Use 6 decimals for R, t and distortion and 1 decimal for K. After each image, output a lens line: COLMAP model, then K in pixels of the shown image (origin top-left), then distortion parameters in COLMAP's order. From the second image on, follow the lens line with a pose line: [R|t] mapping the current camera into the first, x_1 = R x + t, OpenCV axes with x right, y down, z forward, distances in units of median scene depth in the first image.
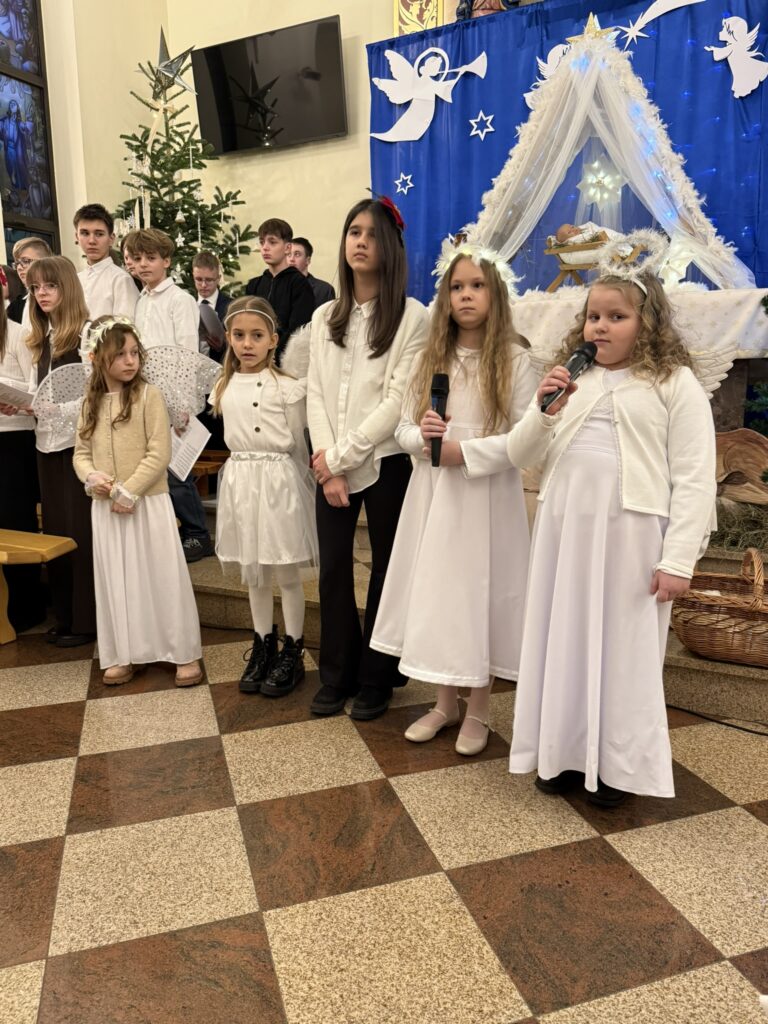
lens RADIAL K [[759.8, 0, 384.0], [0, 759.8, 512.0], [0, 0, 1]] dist [0.010684, -0.001951]
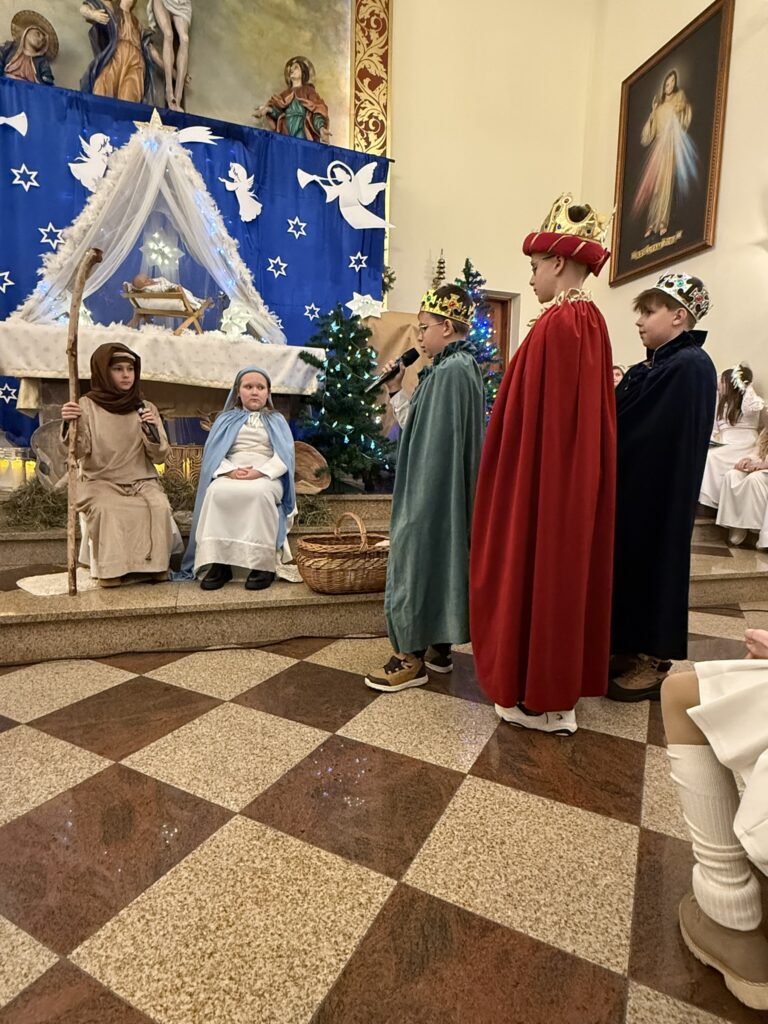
lens RADIAL K [[556.1, 0, 384.0], [0, 556.1, 512.0], [0, 0, 1]] dist [0.002655, 0.000575]
pose [[0.707313, -0.055859, 0.704690, -0.145399], [0.094728, 0.995372, -0.016179, 0.050711], [-0.700525, 0.078197, 0.709330, 0.153524]]
